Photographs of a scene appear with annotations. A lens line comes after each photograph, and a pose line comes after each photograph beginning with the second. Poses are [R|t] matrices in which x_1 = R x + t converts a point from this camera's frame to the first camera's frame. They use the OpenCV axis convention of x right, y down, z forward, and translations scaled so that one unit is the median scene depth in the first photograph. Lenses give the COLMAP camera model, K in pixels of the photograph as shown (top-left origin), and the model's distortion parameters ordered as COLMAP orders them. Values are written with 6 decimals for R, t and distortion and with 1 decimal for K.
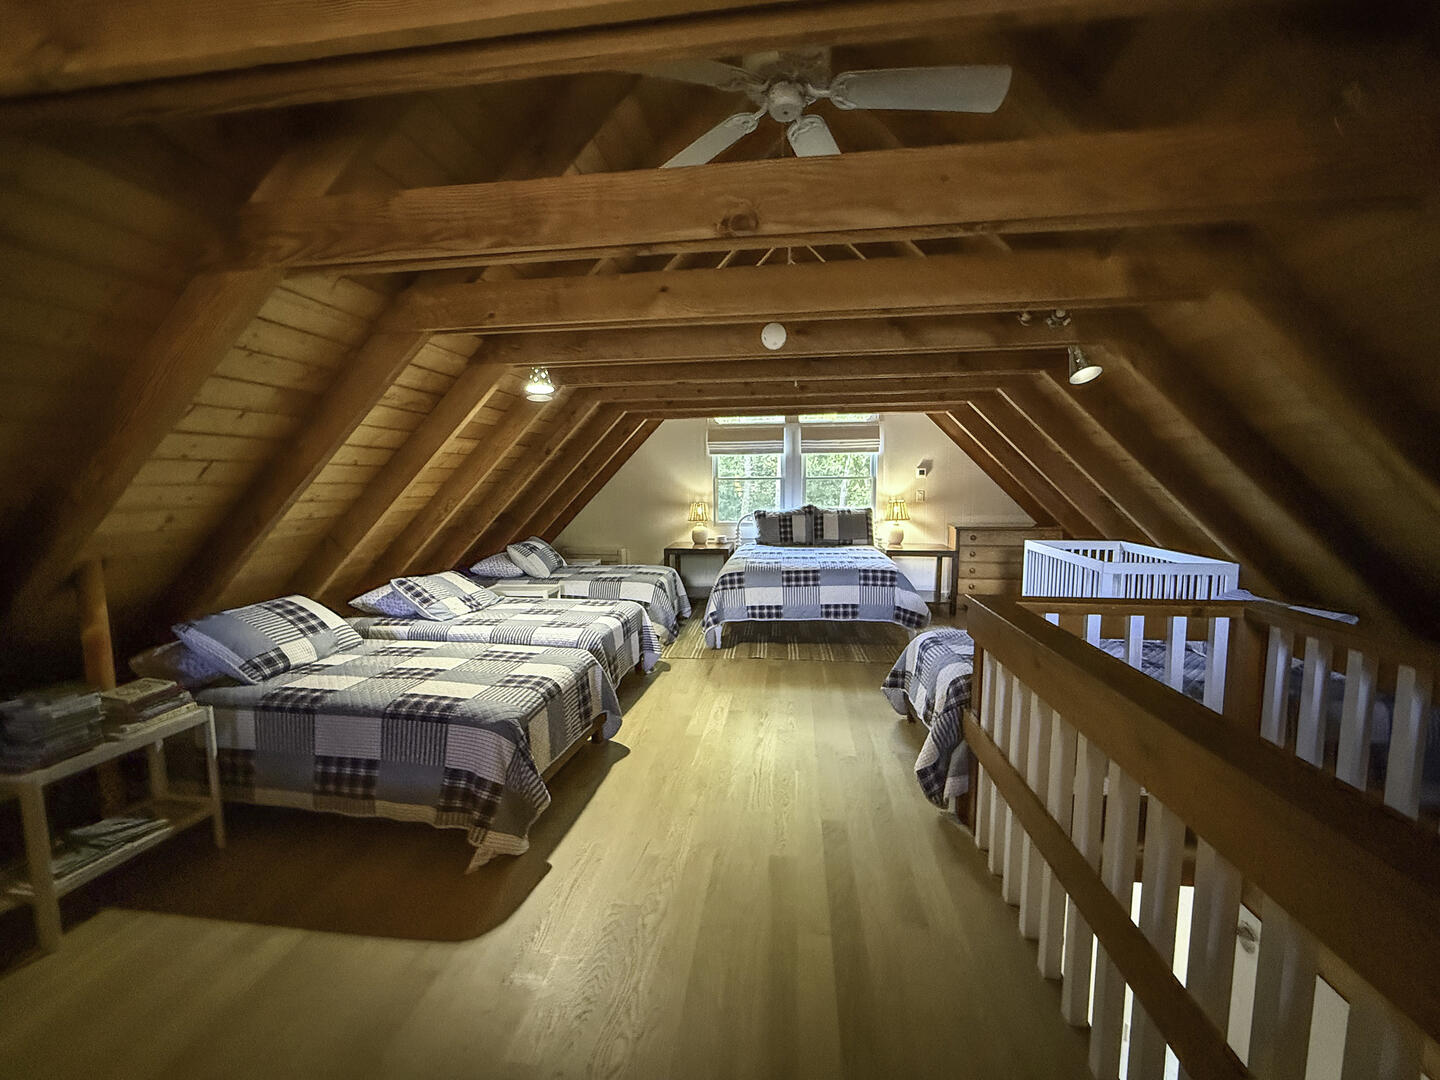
lens RADIAL K [[596.8, 0, 720.0], [0, 596.8, 540.0], [0, 0, 1]] dist [0.001008, -0.000034]
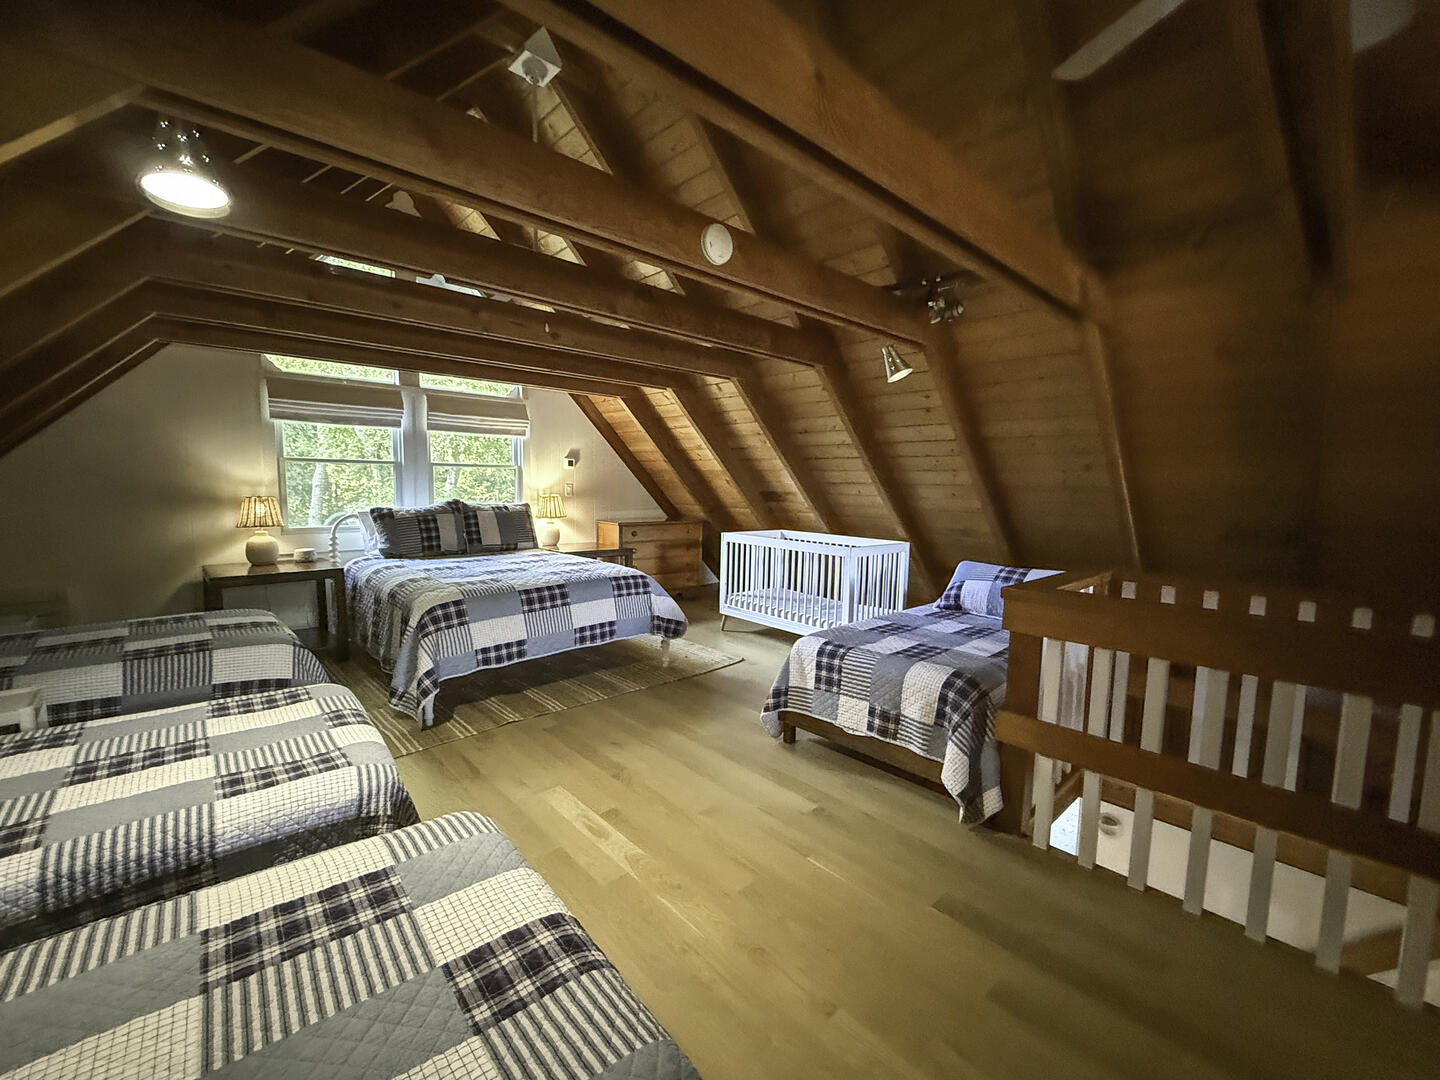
lens RADIAL K [[596.8, 0, 720.0], [0, 596.8, 540.0], [0, 0, 1]] dist [0.001008, -0.000034]
pose [[0.640662, -0.053355, 0.765967, -0.218571], [0.052310, 0.998298, 0.025786, -0.011073], [-0.766039, 0.023547, 0.642363, 0.278632]]
